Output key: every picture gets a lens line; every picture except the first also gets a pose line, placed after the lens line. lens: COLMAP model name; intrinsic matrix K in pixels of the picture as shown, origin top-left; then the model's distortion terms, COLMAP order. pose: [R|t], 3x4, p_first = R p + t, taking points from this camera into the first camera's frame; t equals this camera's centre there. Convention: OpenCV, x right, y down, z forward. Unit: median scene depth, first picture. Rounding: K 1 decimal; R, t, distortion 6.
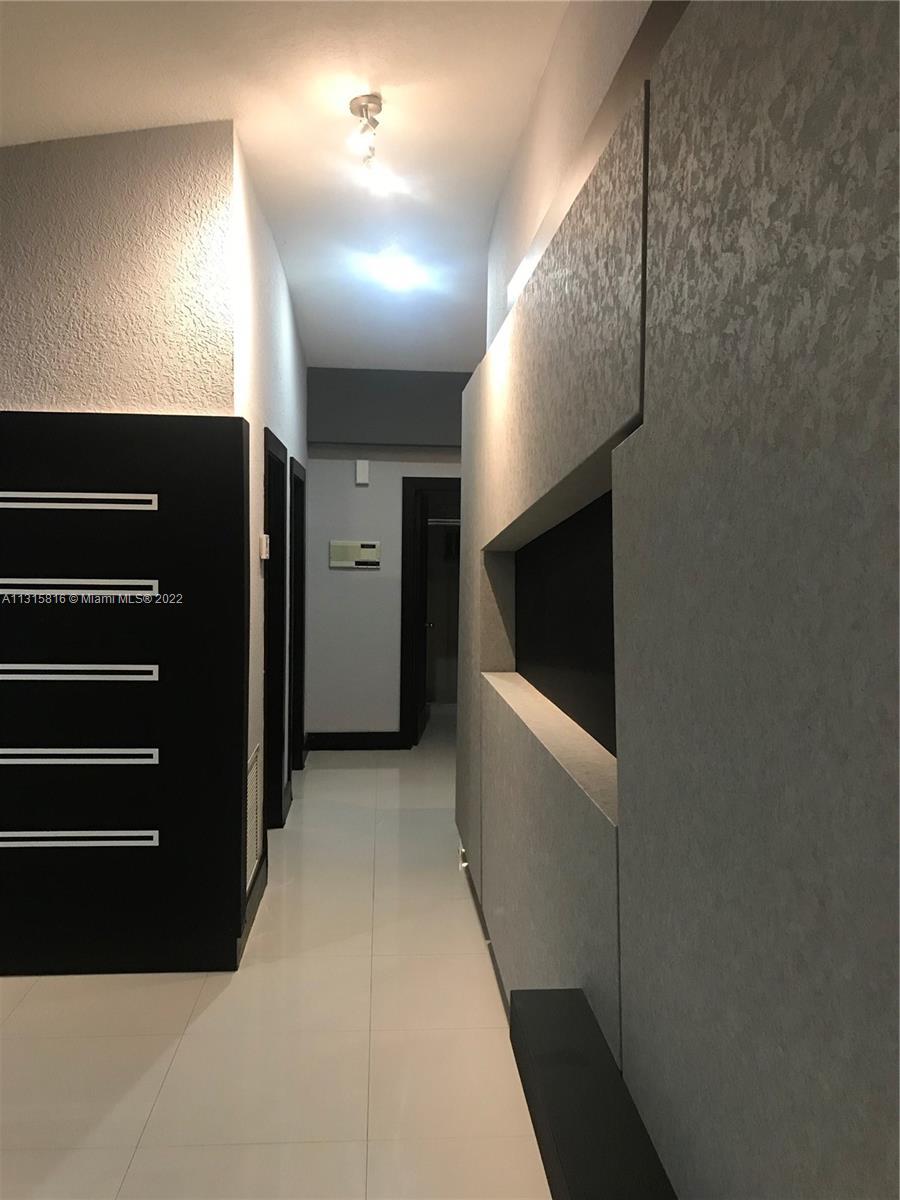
lens RADIAL K [[992.4, 0, 450.9], [0, 992.4, 578.1], [0, 0, 1]] dist [0.000120, 0.063525]
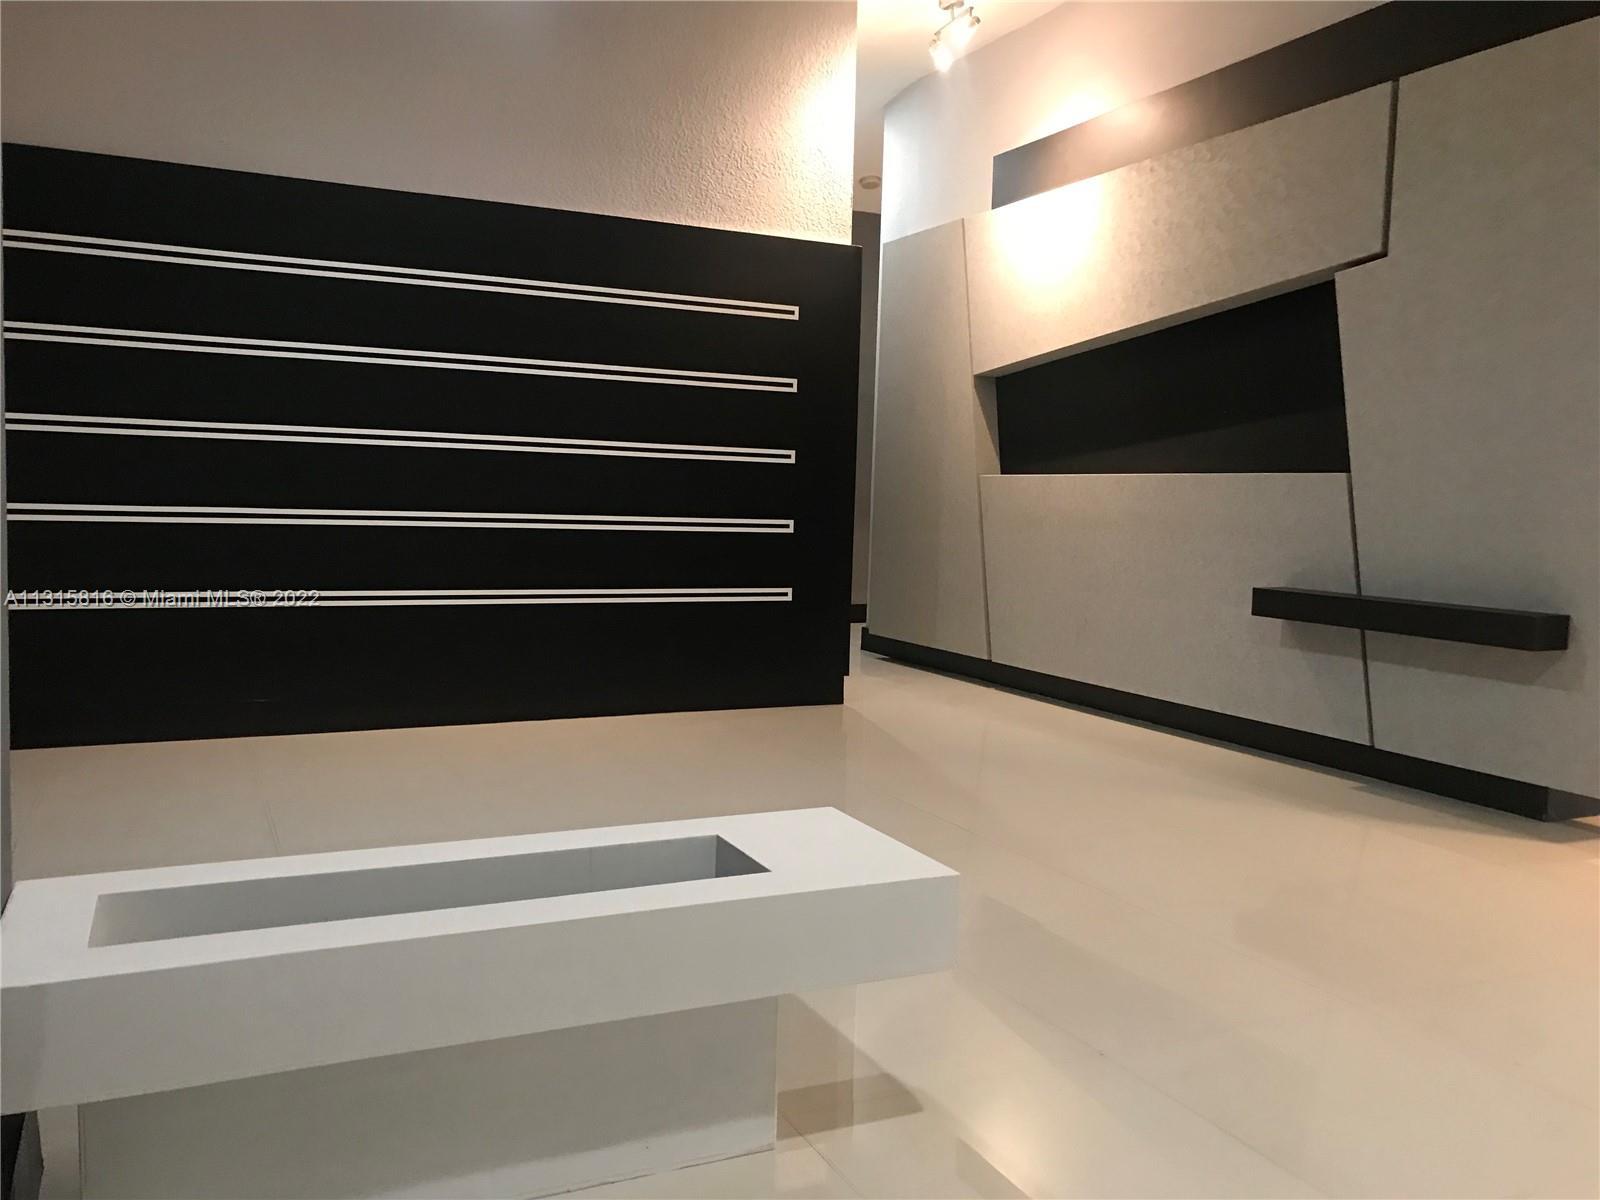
lens RADIAL K [[1323.2, 0, 800.0], [0, 1323.2, 600.0], [0, 0, 1]] dist [0.000120, 0.063525]
pose [[0.929822, -0.018576, 0.367540, -0.886795], [-0.002366, 0.998403, 0.056446, 0.179543], [-0.368002, -0.053354, 0.928293, -0.503541]]
